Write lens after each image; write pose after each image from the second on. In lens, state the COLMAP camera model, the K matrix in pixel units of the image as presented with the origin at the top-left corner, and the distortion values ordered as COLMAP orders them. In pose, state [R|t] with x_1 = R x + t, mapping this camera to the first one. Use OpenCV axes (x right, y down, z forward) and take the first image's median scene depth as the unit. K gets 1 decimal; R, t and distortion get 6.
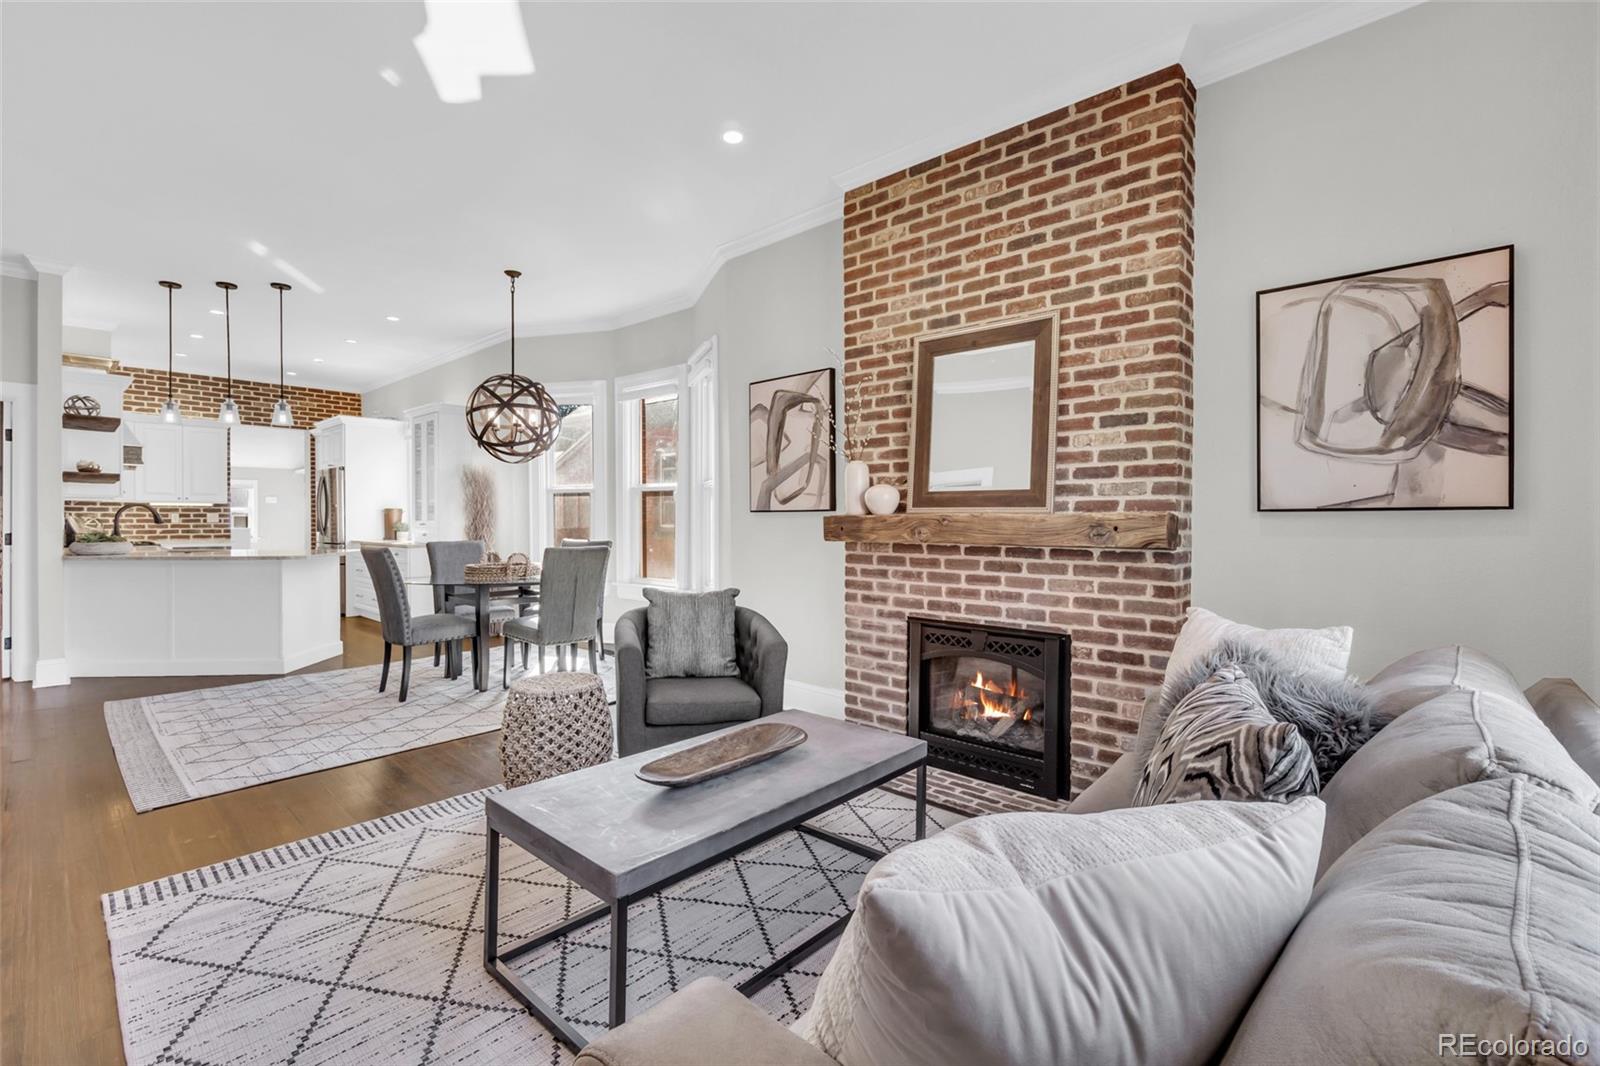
lens RADIAL K [[700.6, 0, 793.1], [0, 700.6, 523.5], [0, 0, 1]] dist [-0.000351, 0.000880]
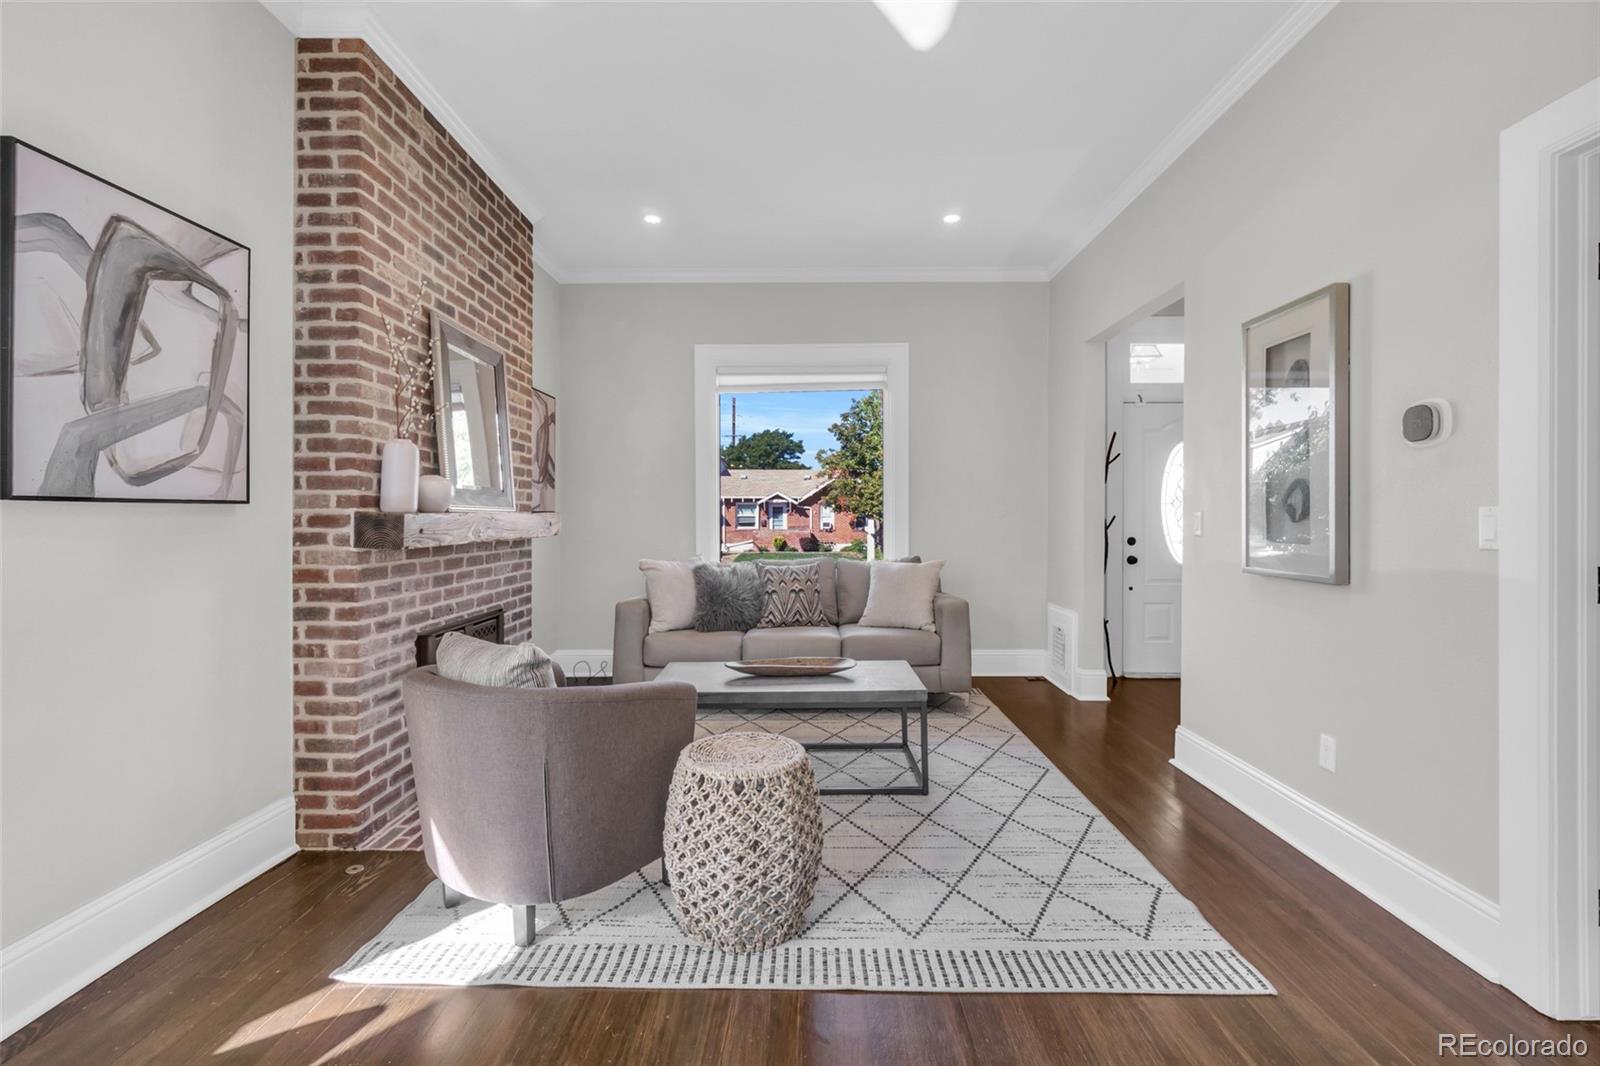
lens RADIAL K [[700.6, 0, 793.1], [0, 700.6, 523.5], [0, 0, 1]] dist [-0.000351, 0.000880]
pose [[-0.661239, -0.009078, 0.750120, -0.635257], [0.002414, 0.999896, 0.014228, -0.008594], [-0.750171, 0.011219, -0.661149, 1.011467]]
